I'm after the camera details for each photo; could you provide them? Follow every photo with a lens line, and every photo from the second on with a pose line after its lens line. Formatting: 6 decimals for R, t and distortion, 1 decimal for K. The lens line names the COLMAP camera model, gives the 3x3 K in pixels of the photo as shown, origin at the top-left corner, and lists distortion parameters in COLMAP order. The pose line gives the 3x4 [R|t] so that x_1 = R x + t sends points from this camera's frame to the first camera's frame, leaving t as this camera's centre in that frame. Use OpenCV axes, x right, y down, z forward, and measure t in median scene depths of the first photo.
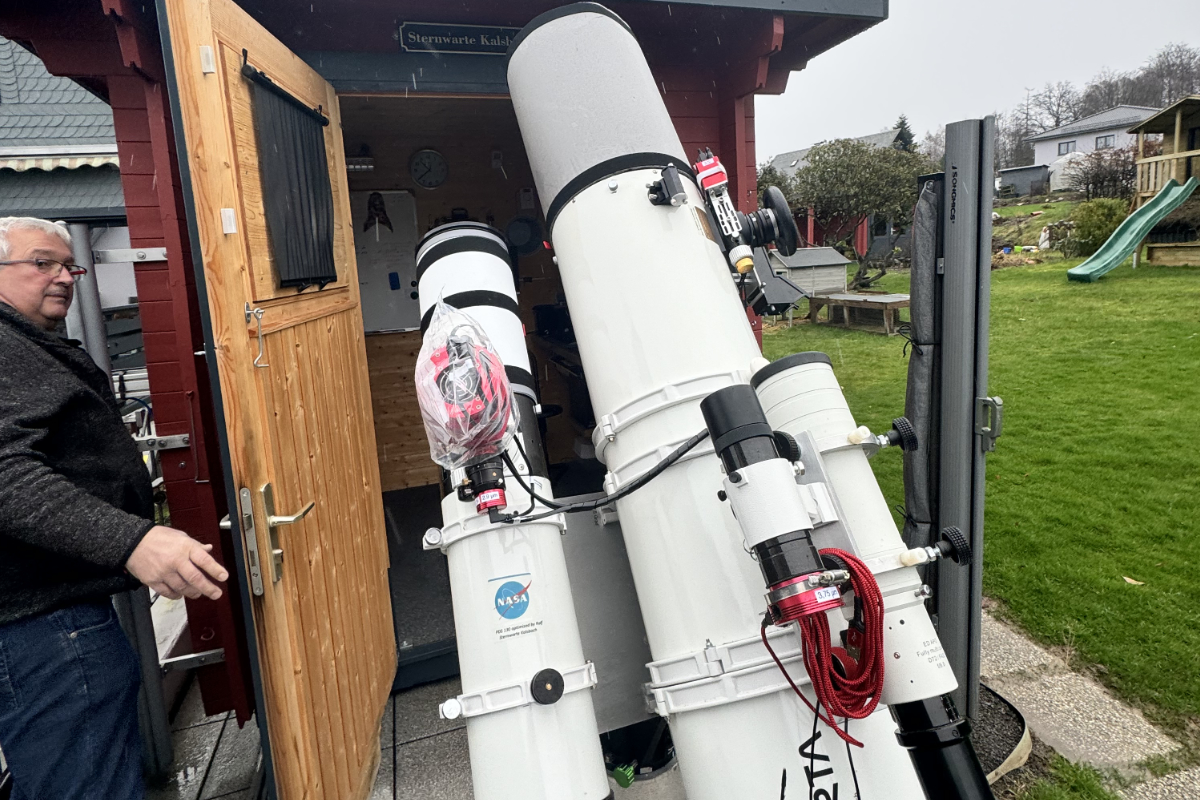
lens RADIAL K [[658.0, 0, 598.7], [0, 658.0, 349.2], [0, 0, 1]] dist [-0.002369, -0.001657]
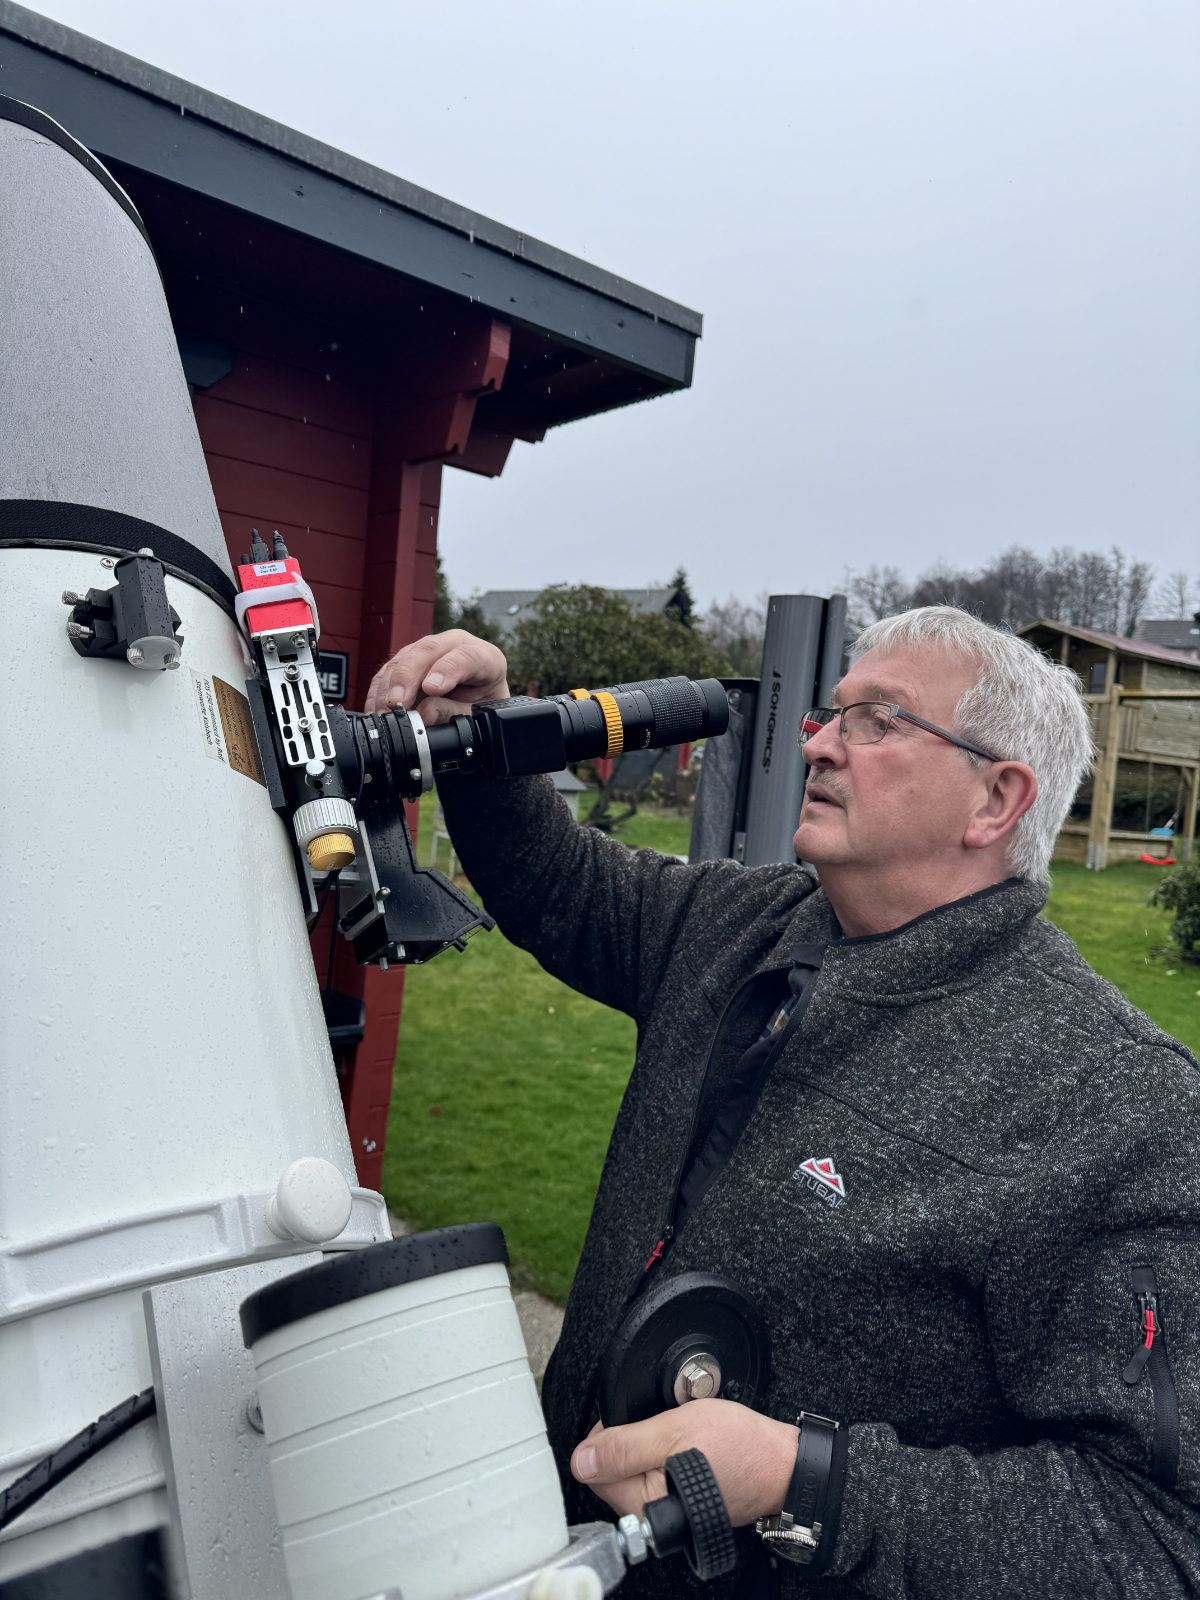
lens RADIAL K [[1107.4, 0, 600.0], [0, 1107.4, 800.0], [0, 0, 1]] dist [0.076993, -0.000249]
pose [[0.920524, 0.125331, 0.370037, 0.056919], [-0.093447, 0.990288, -0.102945, -0.048523], [-0.379346, 0.060184, 0.923296, 0.159029]]
